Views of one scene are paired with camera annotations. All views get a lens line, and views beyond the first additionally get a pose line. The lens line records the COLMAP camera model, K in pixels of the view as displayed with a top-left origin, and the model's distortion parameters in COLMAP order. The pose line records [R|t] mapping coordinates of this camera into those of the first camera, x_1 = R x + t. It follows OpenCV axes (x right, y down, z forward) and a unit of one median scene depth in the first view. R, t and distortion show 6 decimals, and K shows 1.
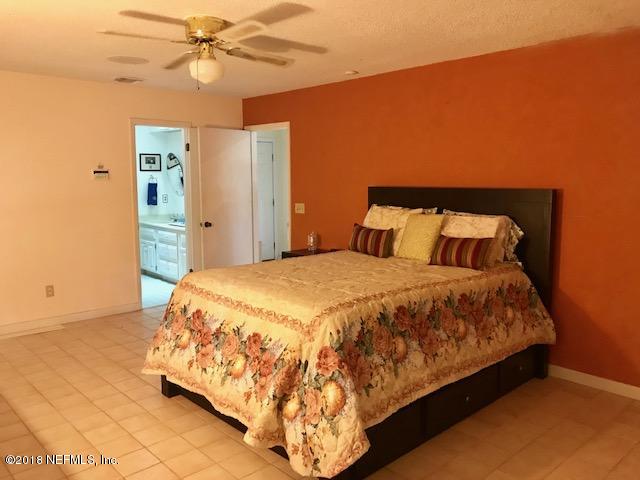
lens RADIAL K [[526.1, 0, 319.2], [0, 526.1, 238.6], [0, 0, 1]] dist [0.036521, -0.007892]
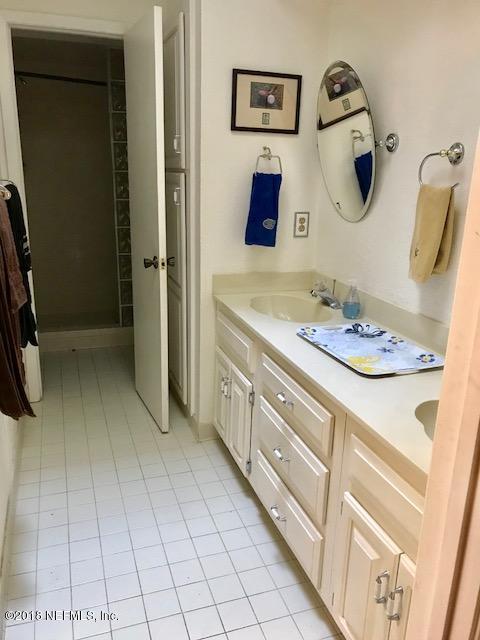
lens RADIAL K [[526.1, 0, 240.7], [0, 526.1, 320.3], [0, 0, 1]] dist [0.036521, -0.007892]
pose [[0.917012, 0.135714, -0.375061, -0.201352], [-0.075521, 0.982402, 0.170830, -0.071903], [0.391644, -0.128328, 0.911124, 0.698739]]
